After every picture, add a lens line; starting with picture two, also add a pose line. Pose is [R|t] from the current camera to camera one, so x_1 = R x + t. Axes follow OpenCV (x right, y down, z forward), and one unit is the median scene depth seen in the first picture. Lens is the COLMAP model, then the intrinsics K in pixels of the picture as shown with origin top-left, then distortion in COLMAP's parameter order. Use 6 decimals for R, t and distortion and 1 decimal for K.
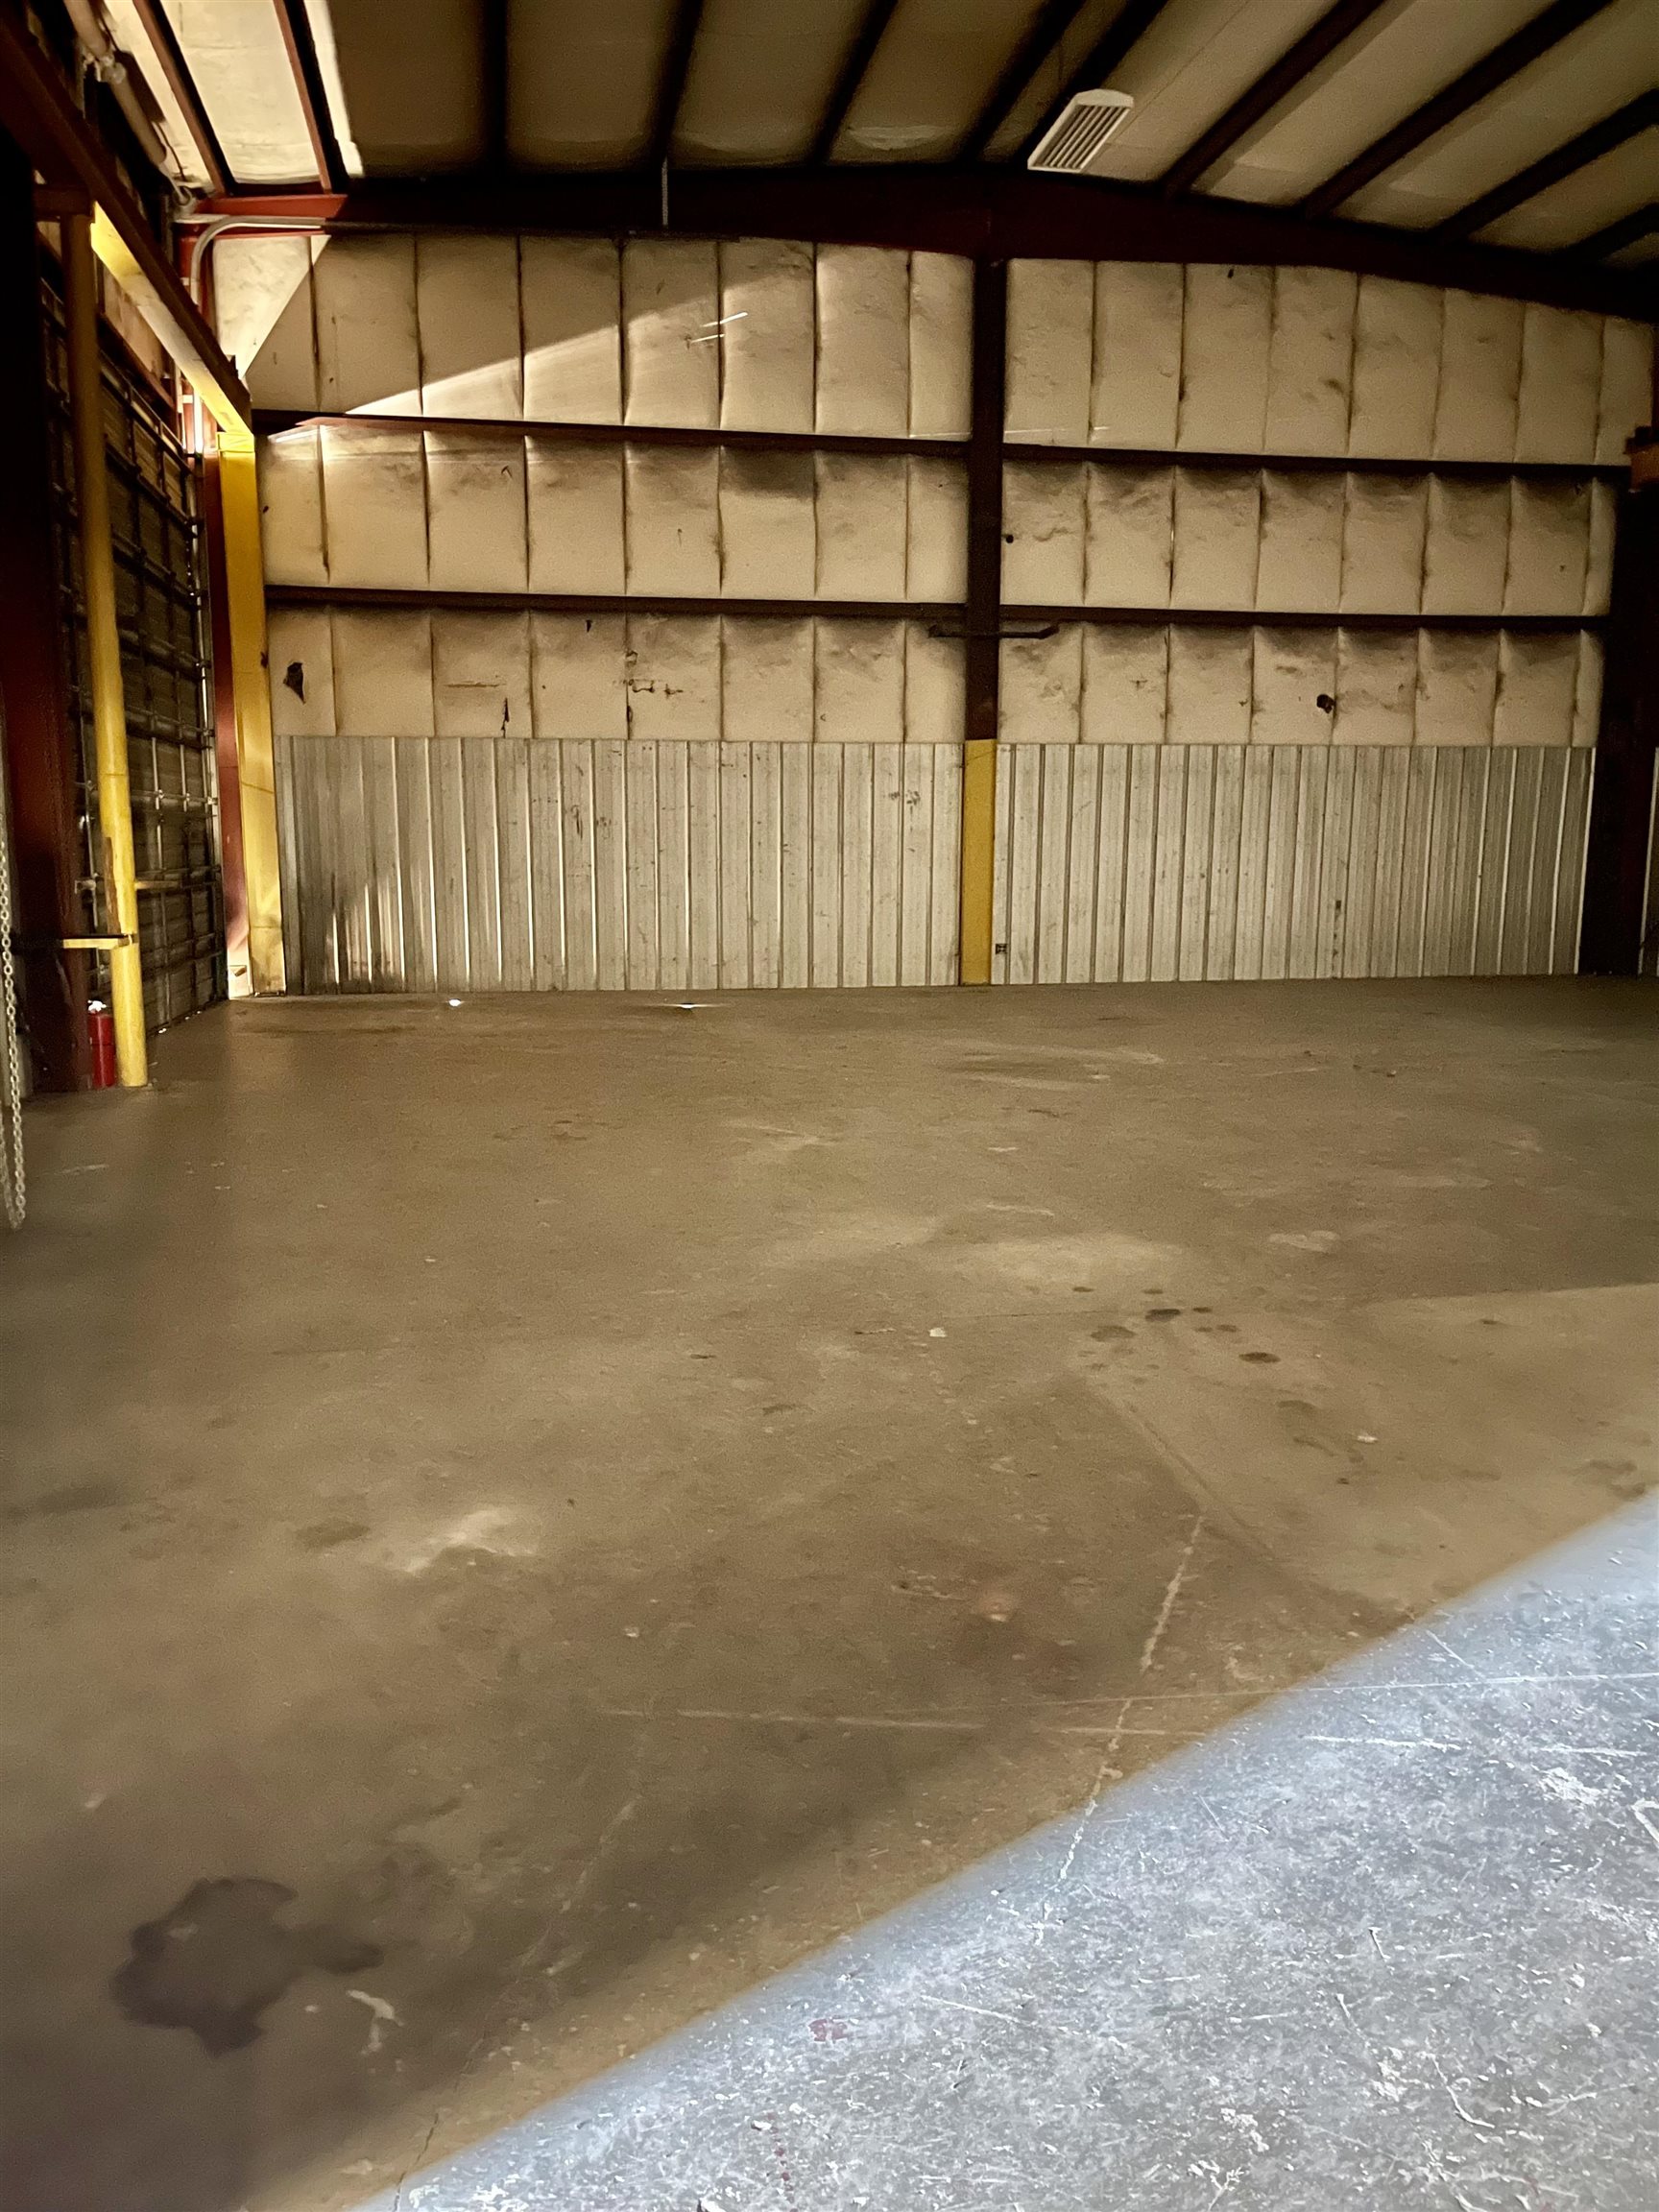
lens RADIAL K [[1684.4, 0, 822.7], [0, 1684.4, 1100.7], [0, 0, 1]] dist [0.070857, -0.098281]
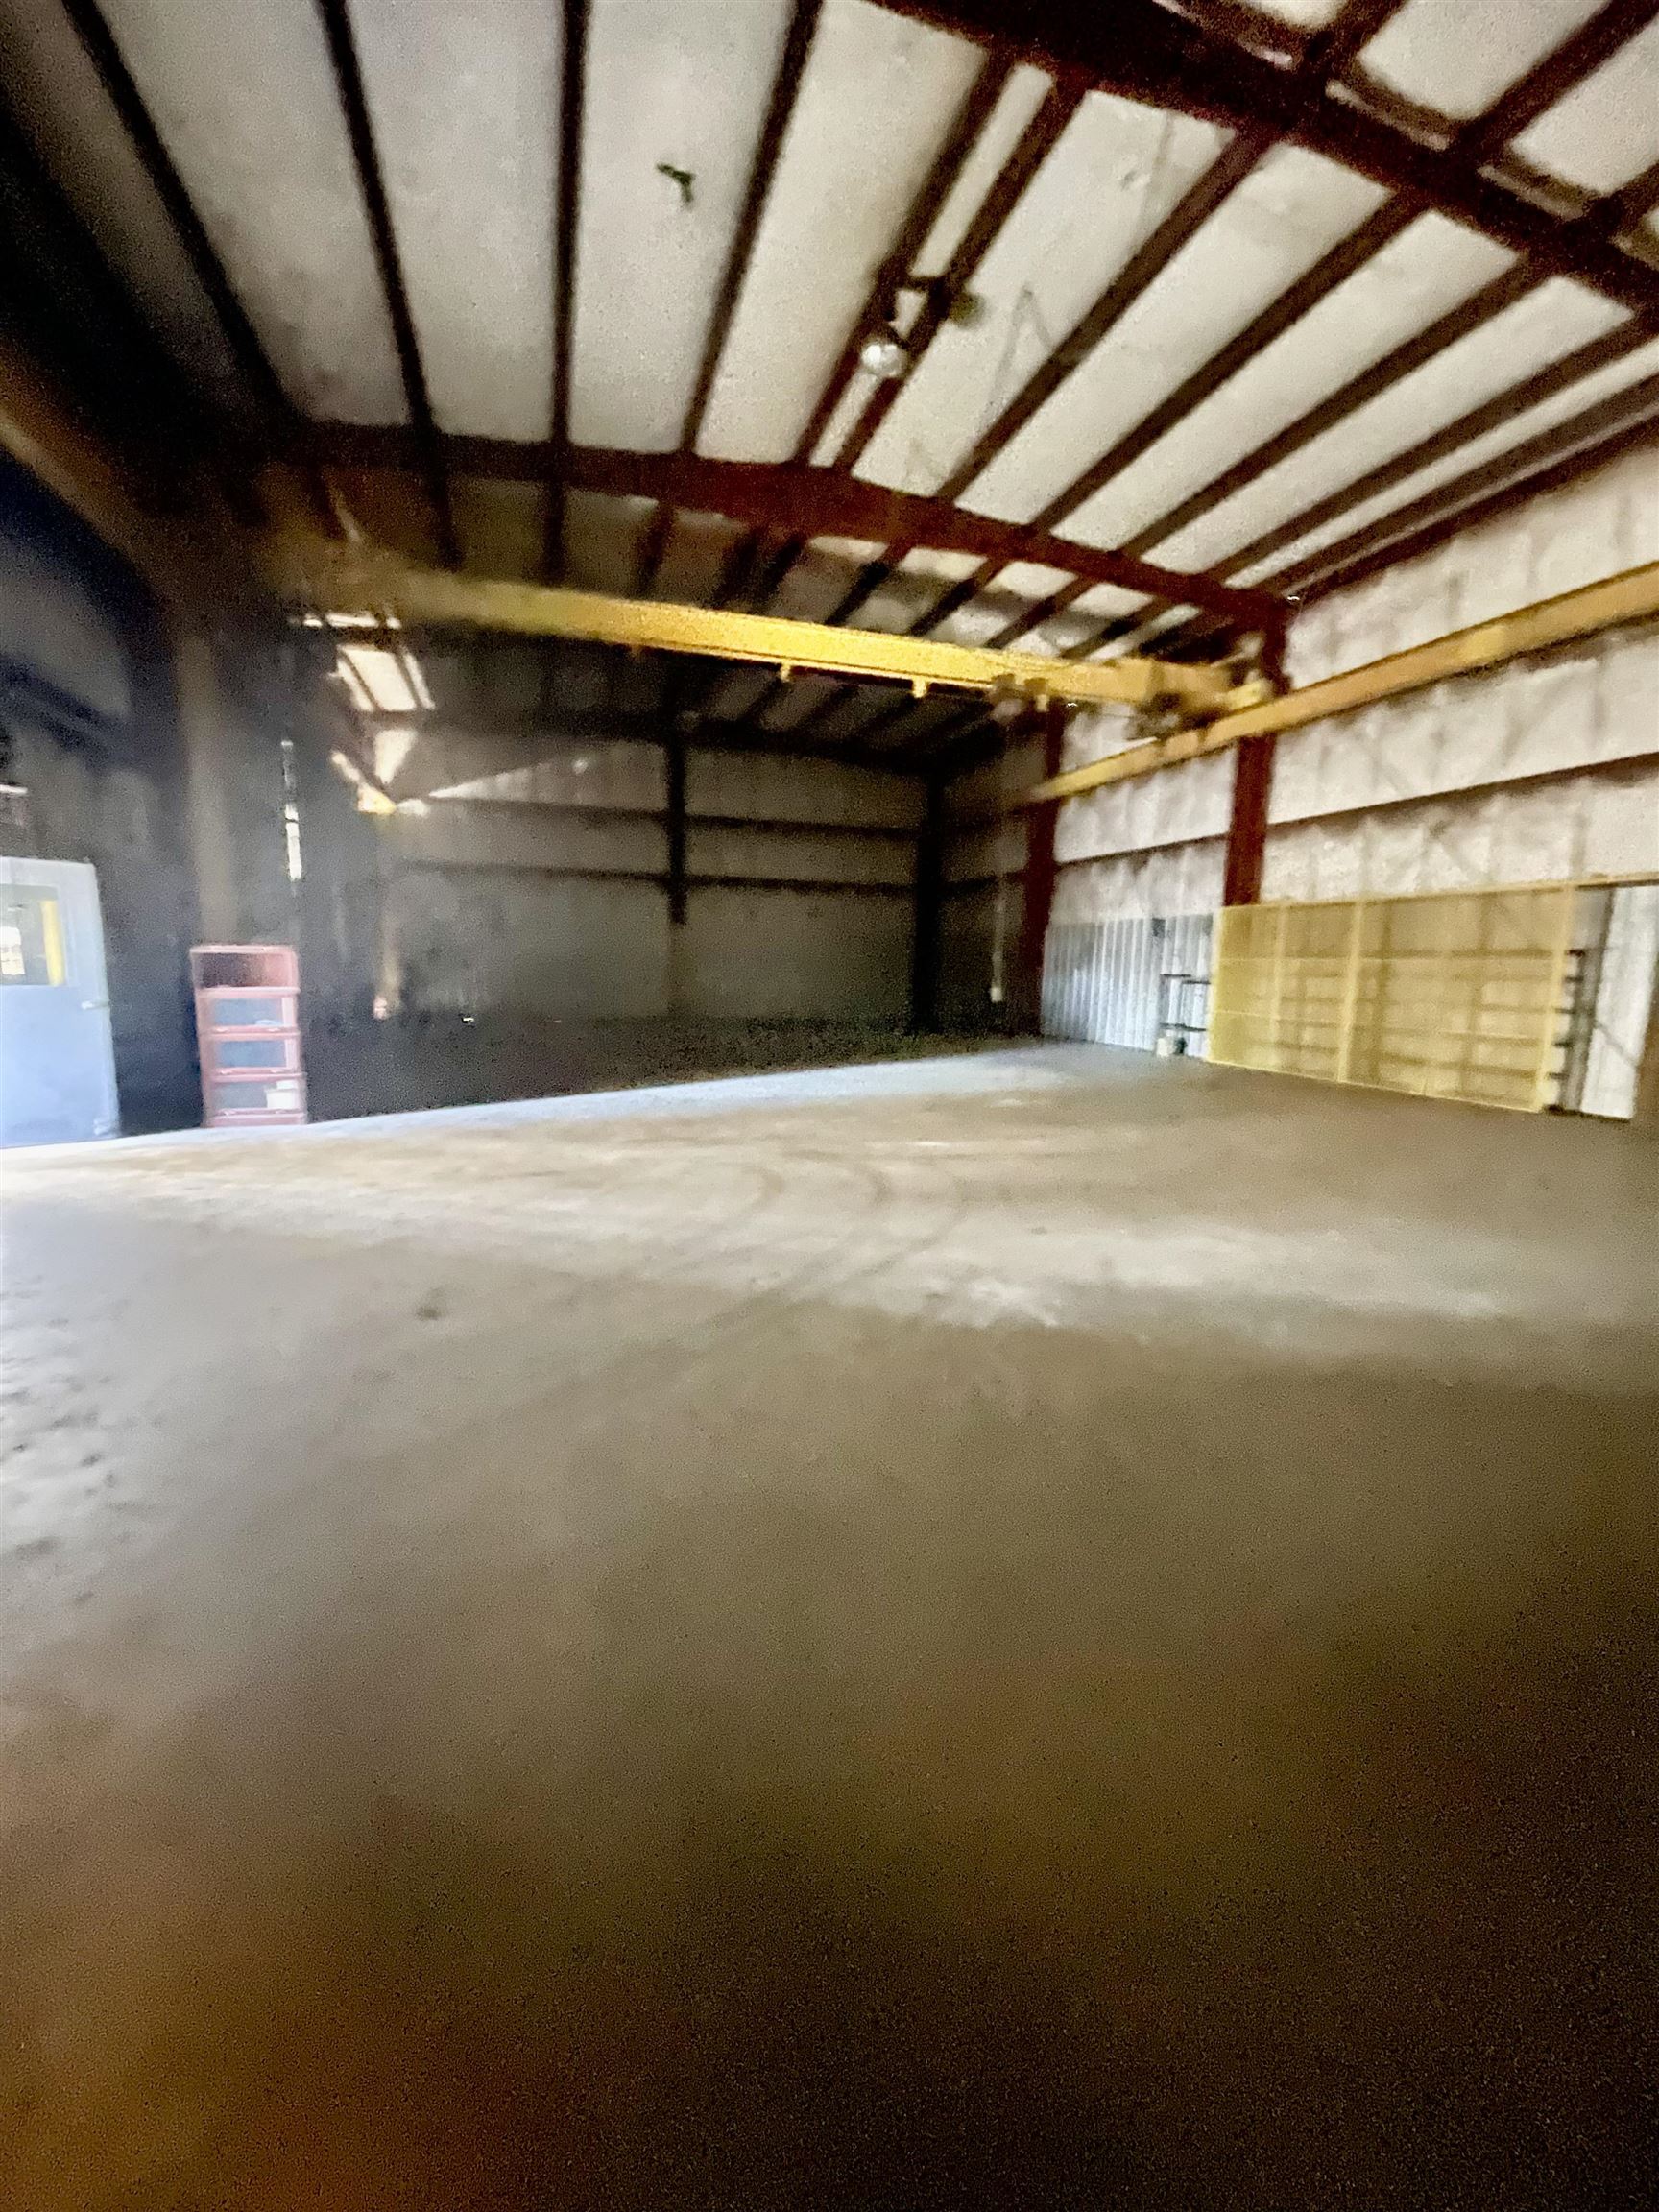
lens RADIAL K [[895.4, 0, 826.5], [0, 895.4, 1110.2], [0, 0, 1]] dist [-0.003947, 0.000927]
pose [[0.991150, -0.006258, 0.132600, 0.131385], [0.007294, 0.999947, -0.007326, 0.084871], [-0.132547, 0.008229, 0.991143, -0.399069]]
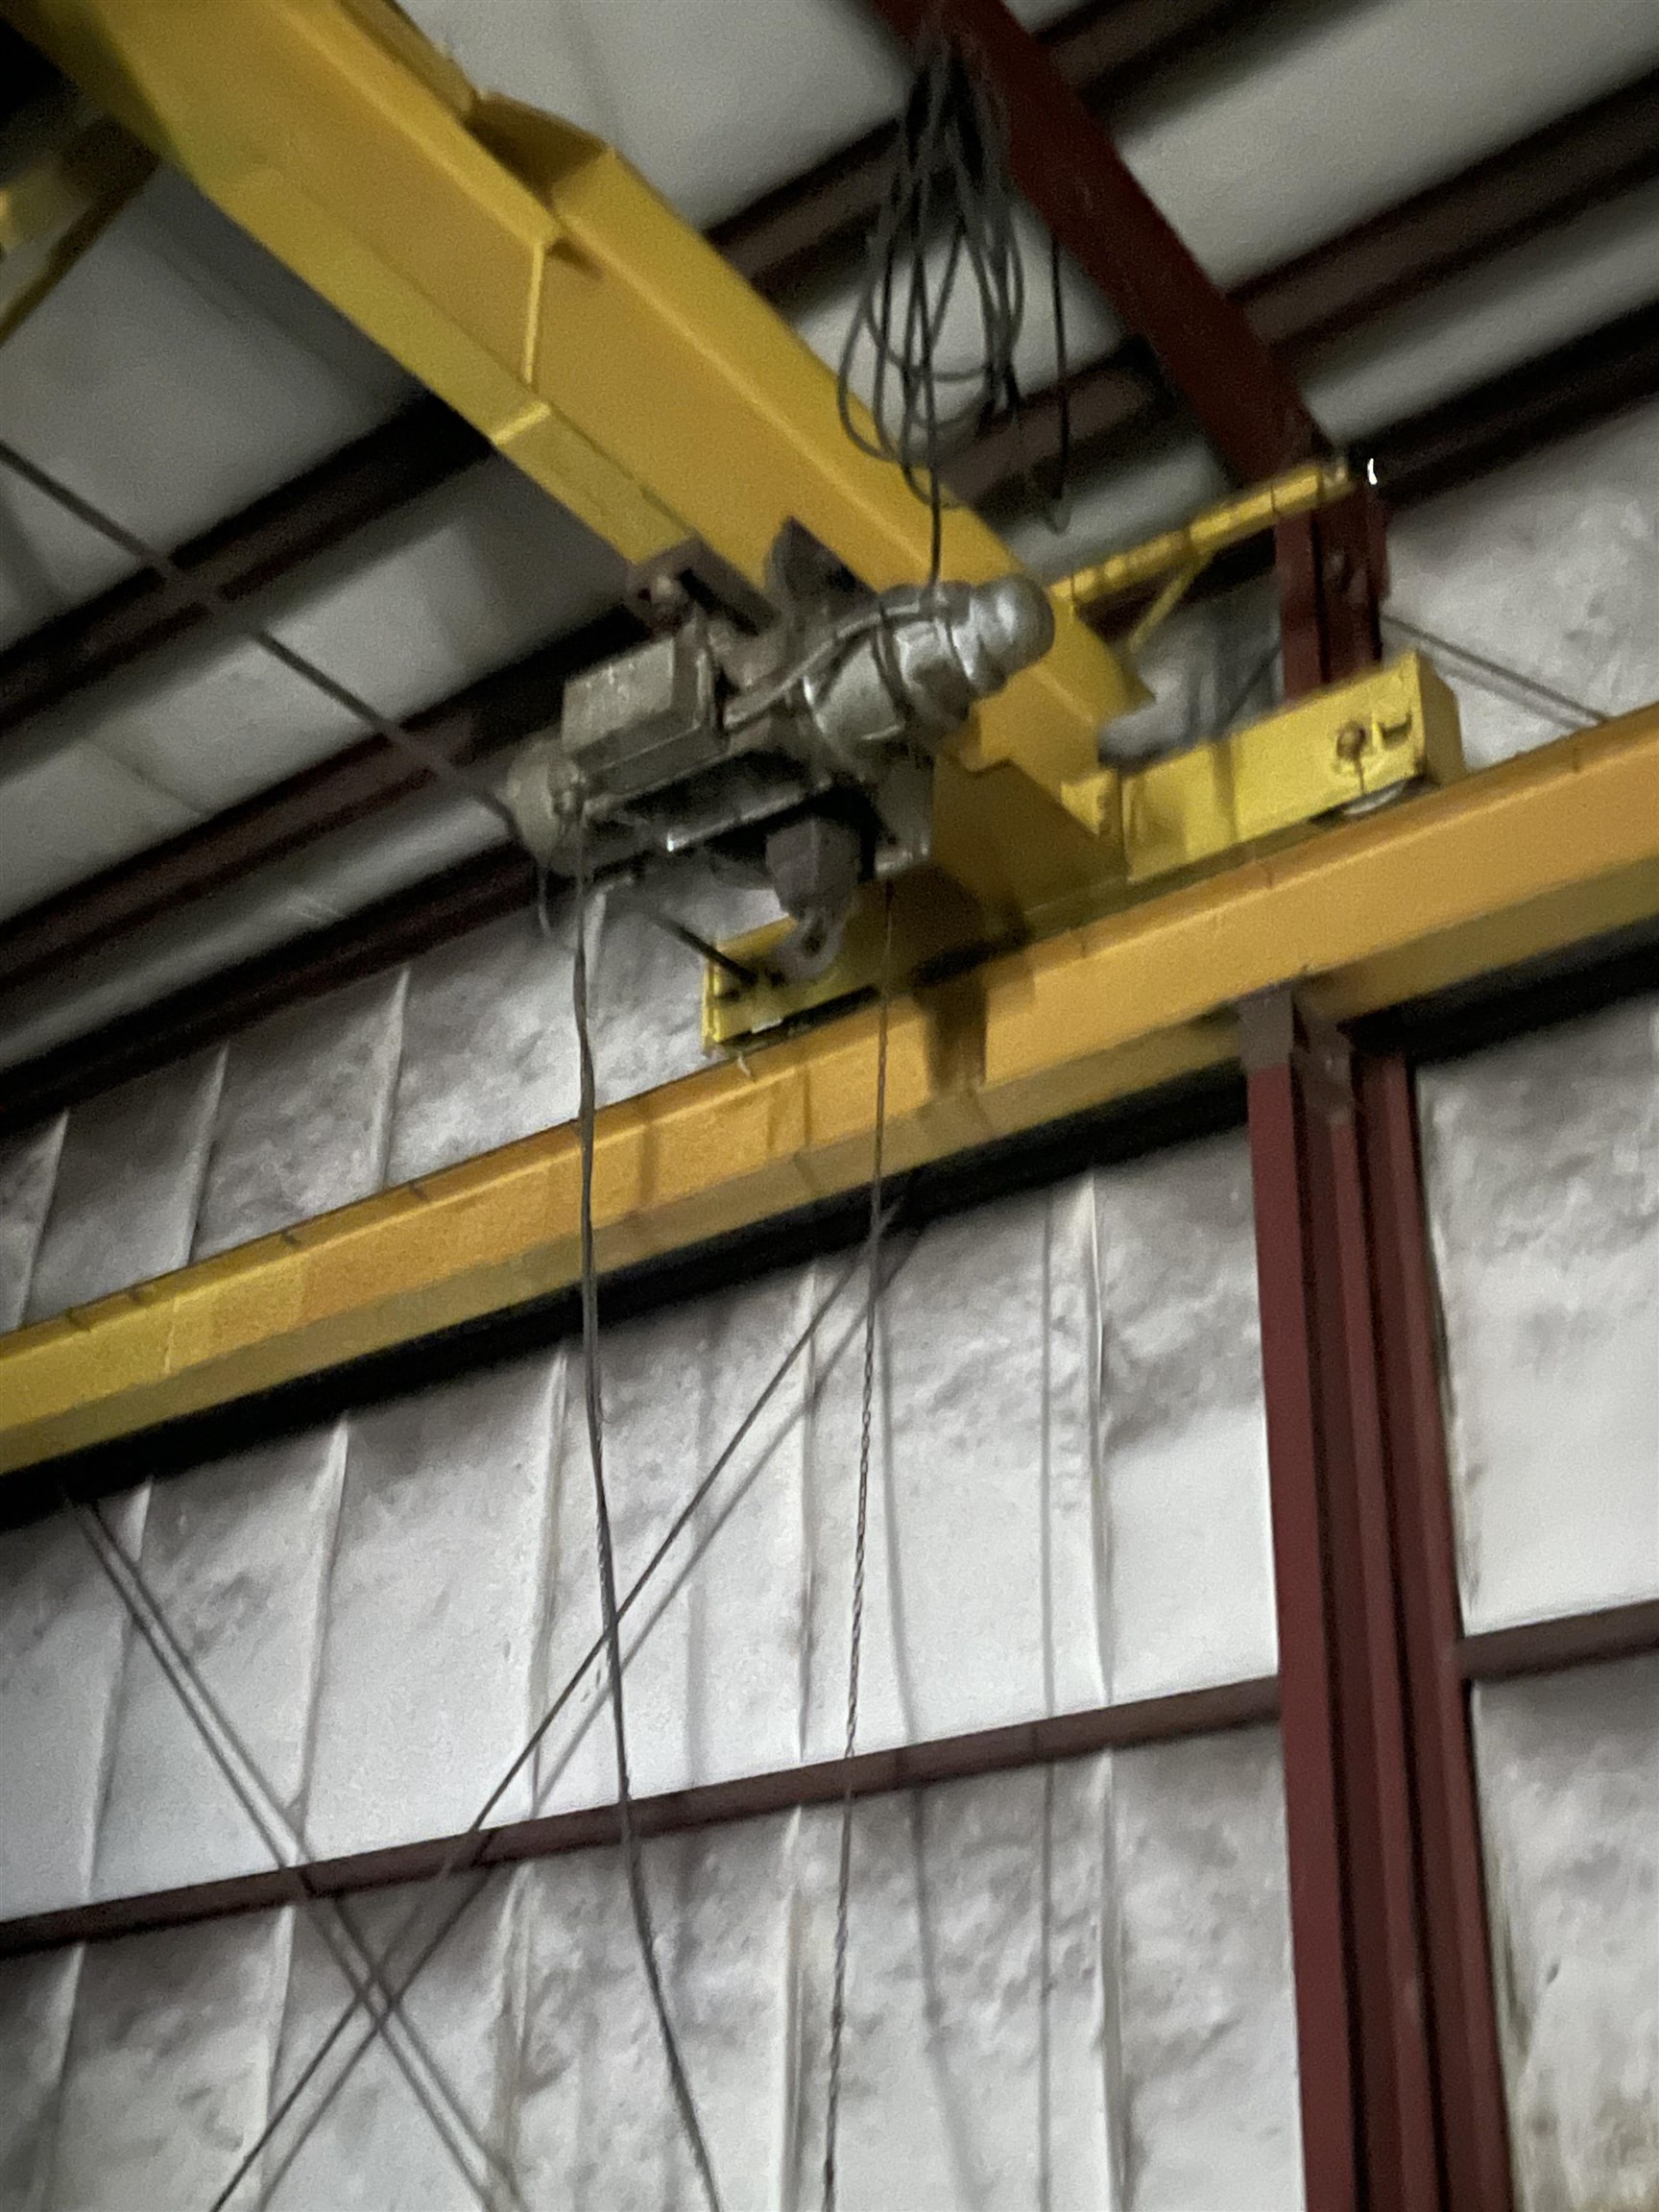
lens RADIAL K [[2688.9, 0, 819.2], [0, 2688.9, 1149.0], [0, 0, 1]] dist [0.024122, 0.000000]
pose [[0.737493, 0.336464, 0.585573, 0.370539], [0.094865, 0.806853, -0.583085, -0.042310], [-0.668659, 0.485572, 0.563130, 0.203854]]
